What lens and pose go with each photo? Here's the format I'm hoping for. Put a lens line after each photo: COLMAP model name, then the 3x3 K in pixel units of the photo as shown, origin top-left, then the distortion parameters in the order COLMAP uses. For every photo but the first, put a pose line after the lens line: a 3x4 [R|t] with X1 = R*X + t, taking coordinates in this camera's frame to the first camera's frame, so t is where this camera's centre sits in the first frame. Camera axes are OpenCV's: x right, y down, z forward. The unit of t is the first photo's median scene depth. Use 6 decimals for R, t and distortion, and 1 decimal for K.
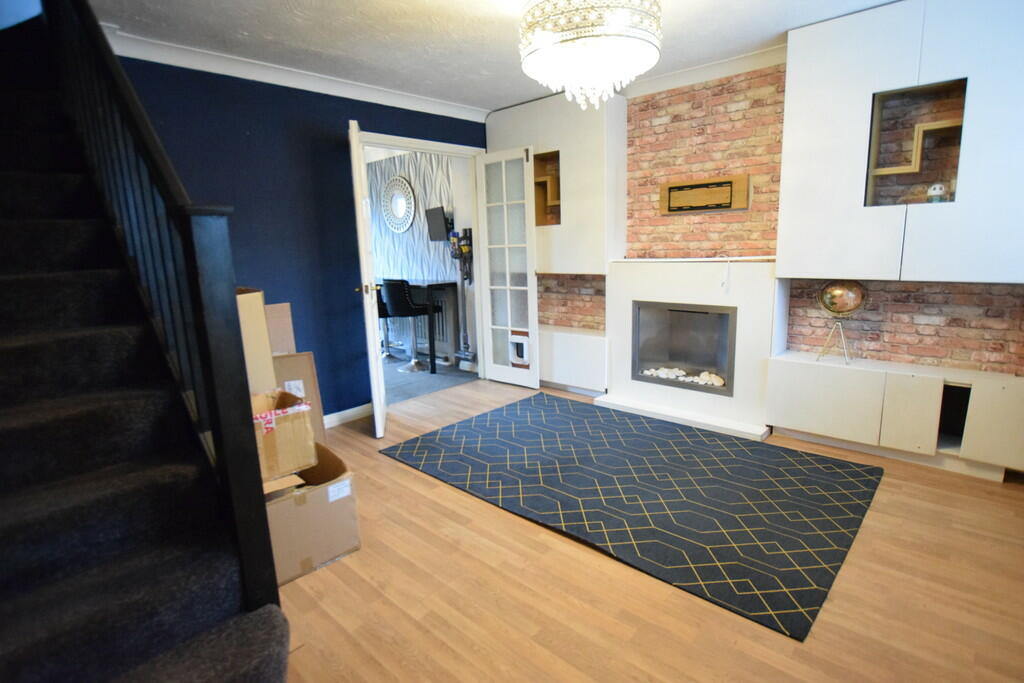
lens RADIAL K [[506.5, 0, 512.0], [0, 506.5, 341.5], [0, 0, 1]] dist [-0.025078, 0.000336]
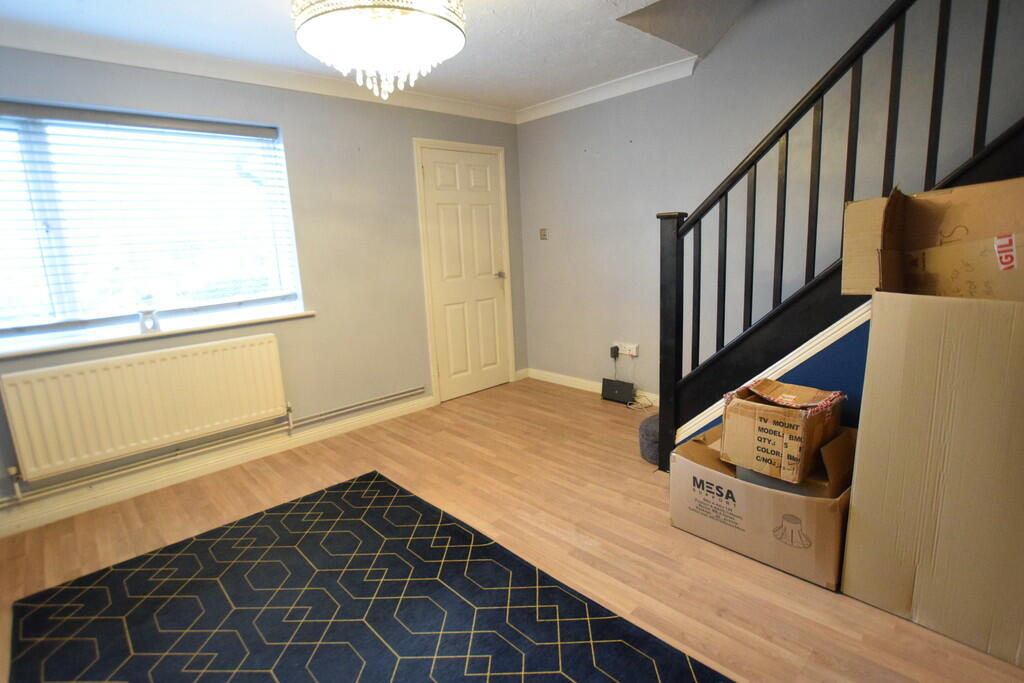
lens RADIAL K [[506.5, 0, 512.0], [0, 506.5, 341.5], [0, 0, 1]] dist [-0.025078, 0.000336]
pose [[-0.994298, 0.071548, 0.079068, -0.084257], [0.095979, 0.923565, 0.371235, -0.367576], [-0.046463, 0.376707, -0.925166, 1.857894]]
